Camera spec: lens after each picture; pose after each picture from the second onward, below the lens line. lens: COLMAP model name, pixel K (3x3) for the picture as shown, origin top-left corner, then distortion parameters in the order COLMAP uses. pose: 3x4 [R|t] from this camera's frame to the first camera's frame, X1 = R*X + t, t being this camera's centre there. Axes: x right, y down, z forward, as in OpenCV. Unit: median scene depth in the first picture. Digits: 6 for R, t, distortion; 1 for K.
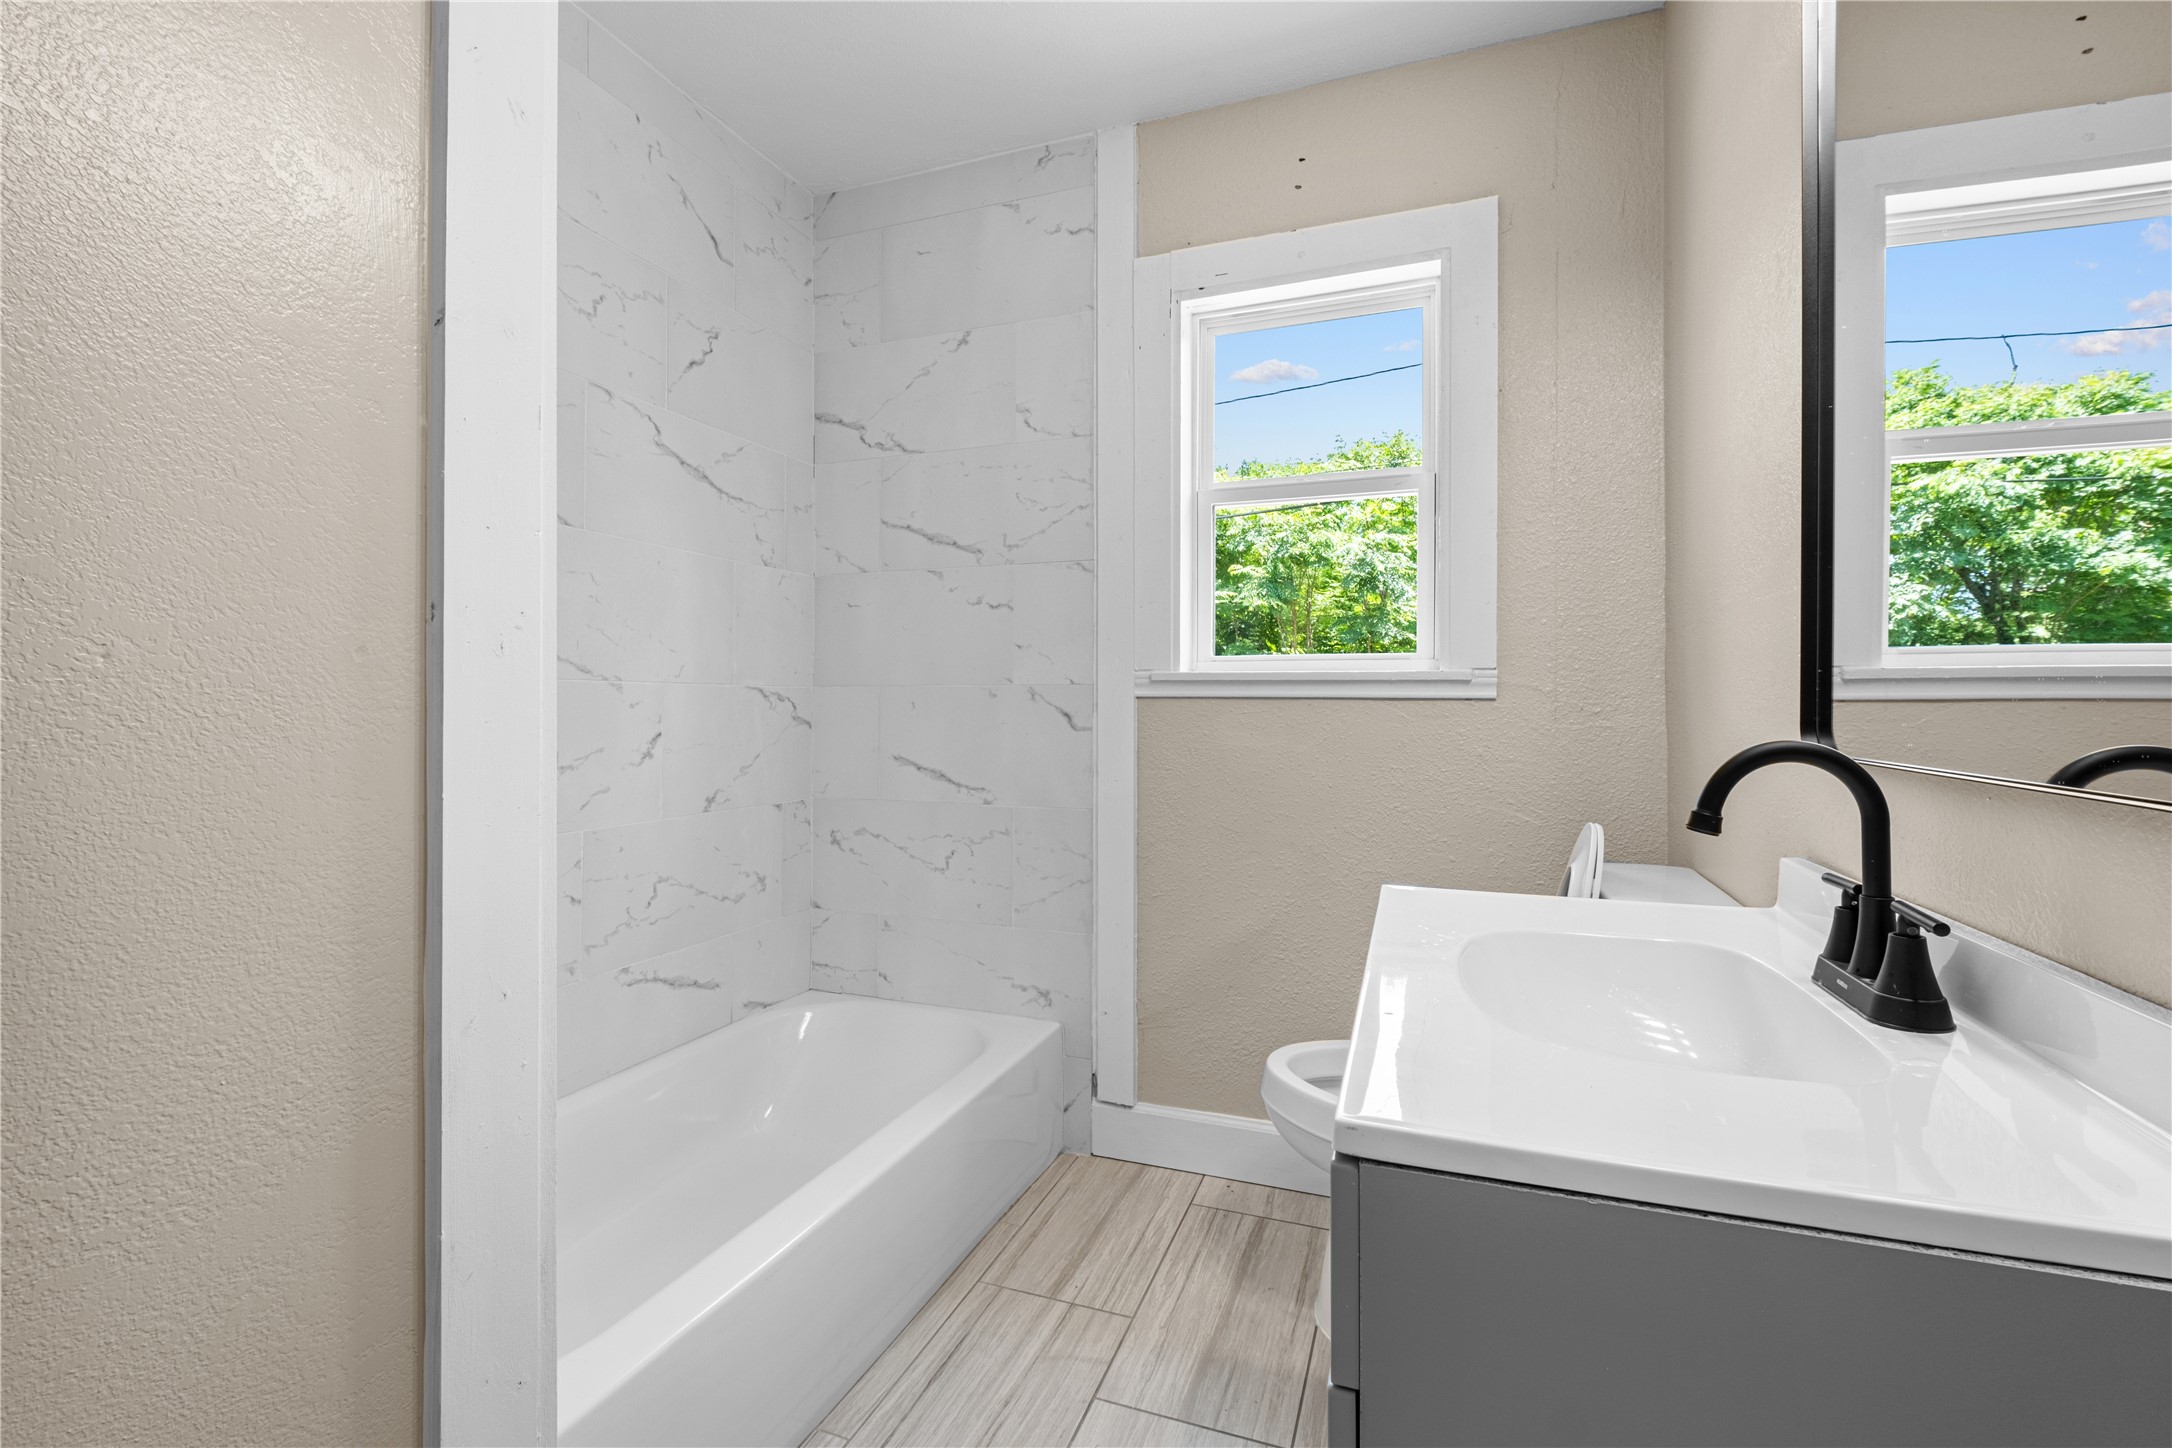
lens RADIAL K [[985.9, 0, 1077.9], [0, 985.9, 705.1], [0, 0, 1]] dist [0.001771, -0.003001]
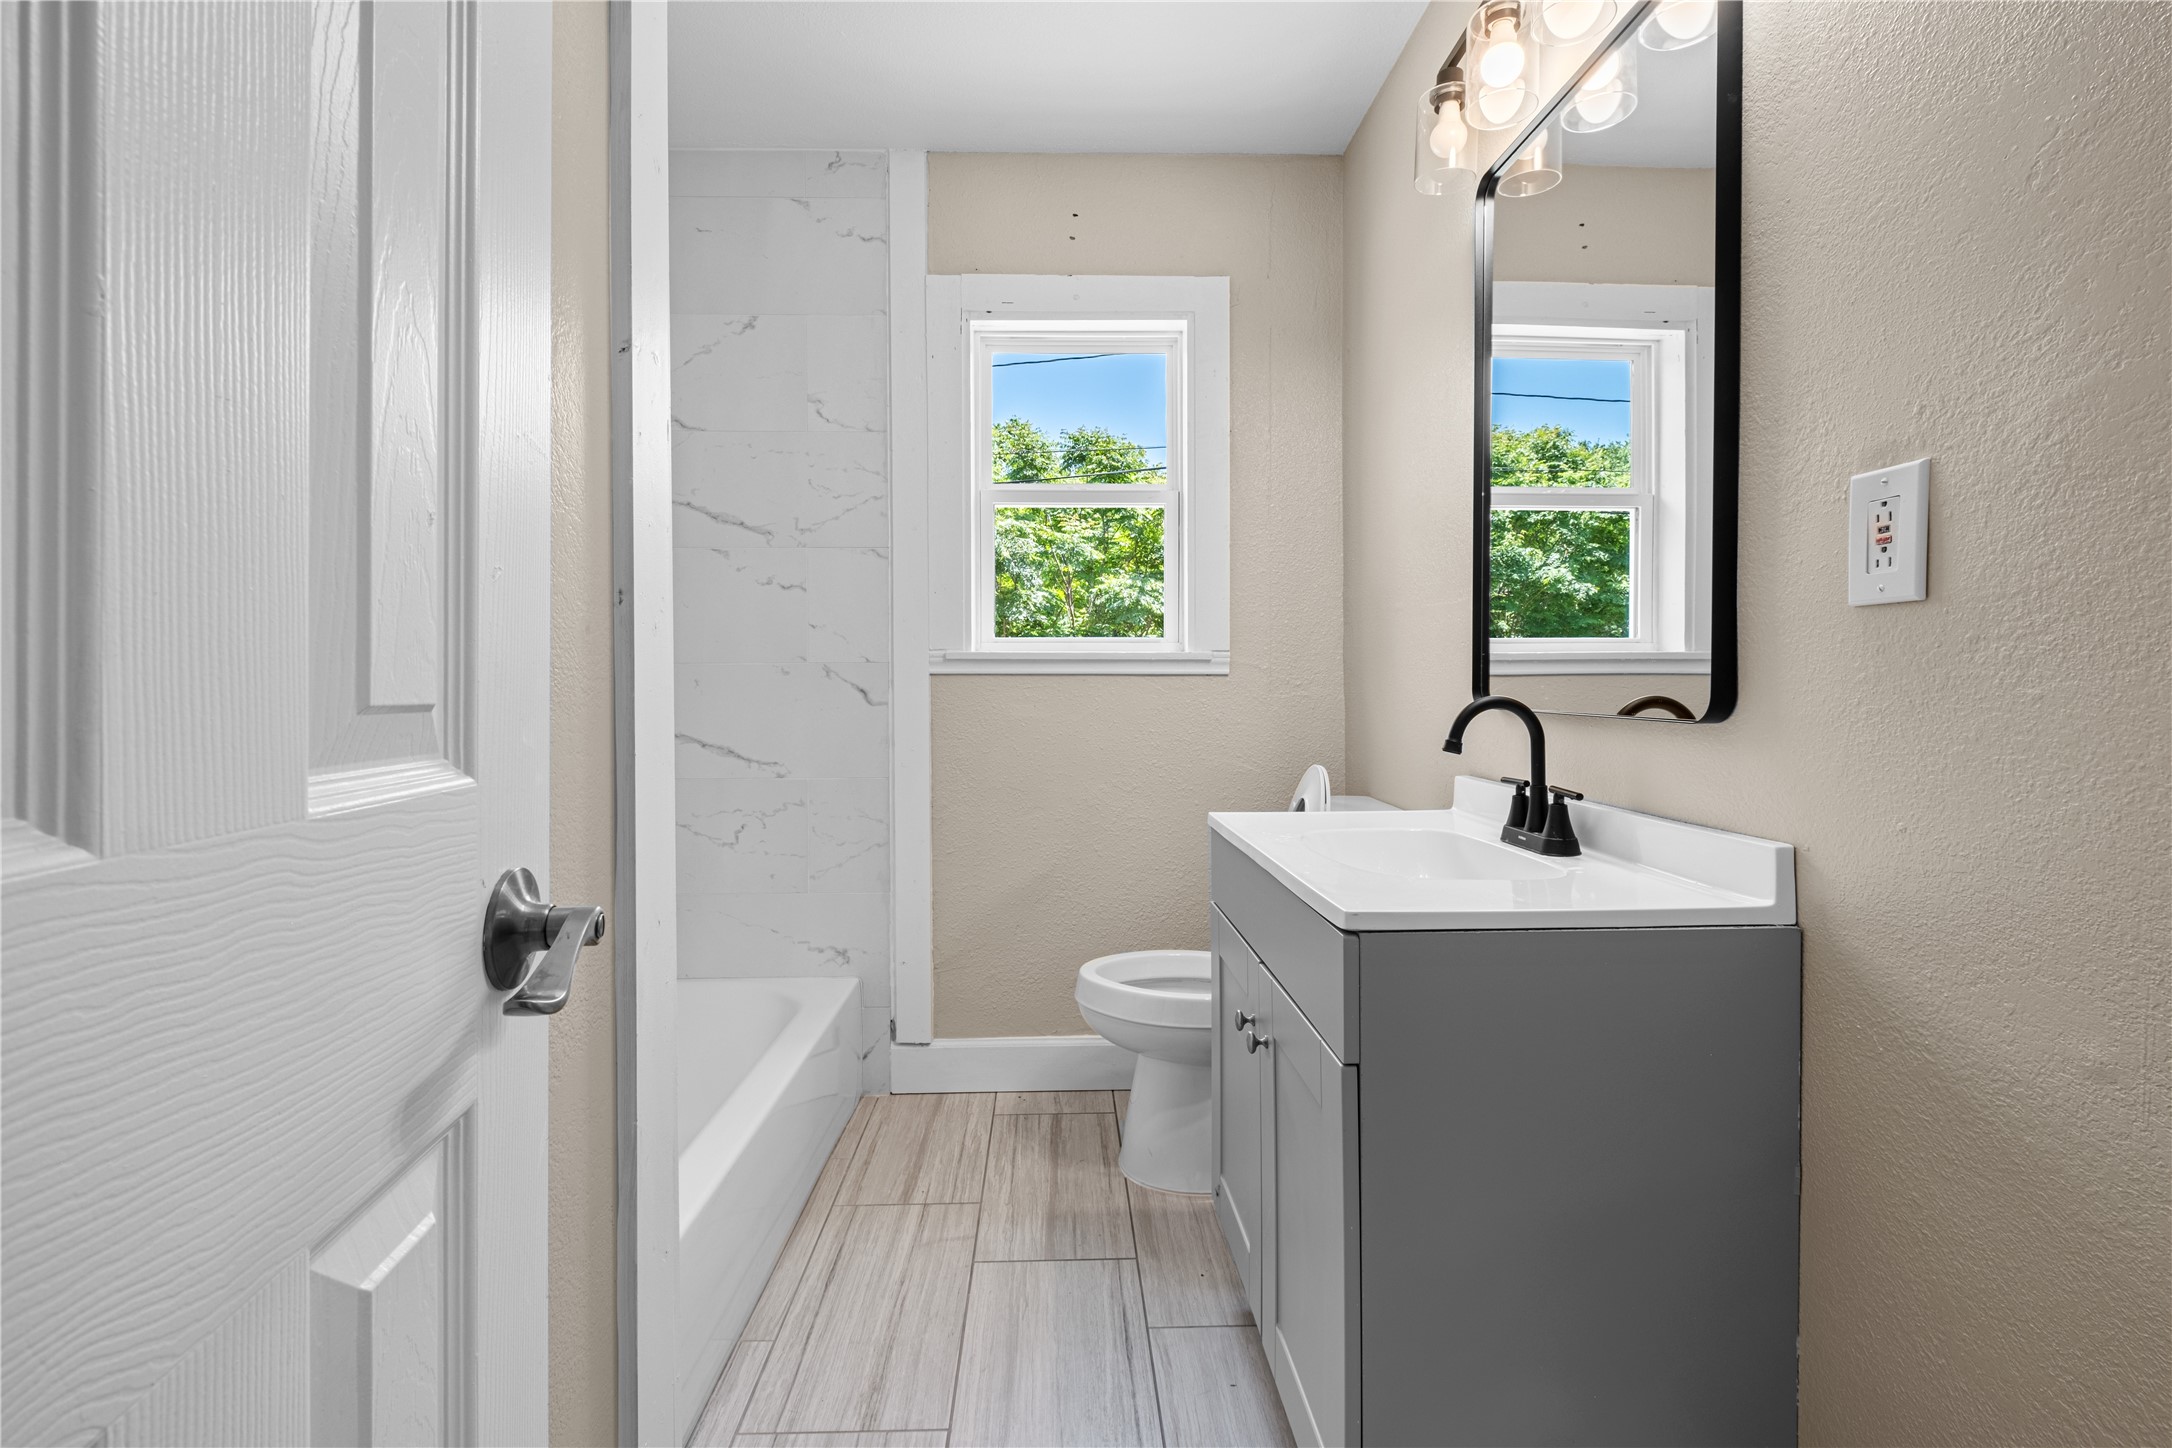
lens RADIAL K [[985.9, 0, 1119.9], [0, 985.9, 699.0], [0, 0, 1]] dist [0.001771, -0.003001]
pose [[0.920362, -0.010940, 0.390914, -0.188604], [0.005494, 0.999872, 0.015048, 0.004448], [-0.391028, -0.011702, 0.920304, -0.105517]]
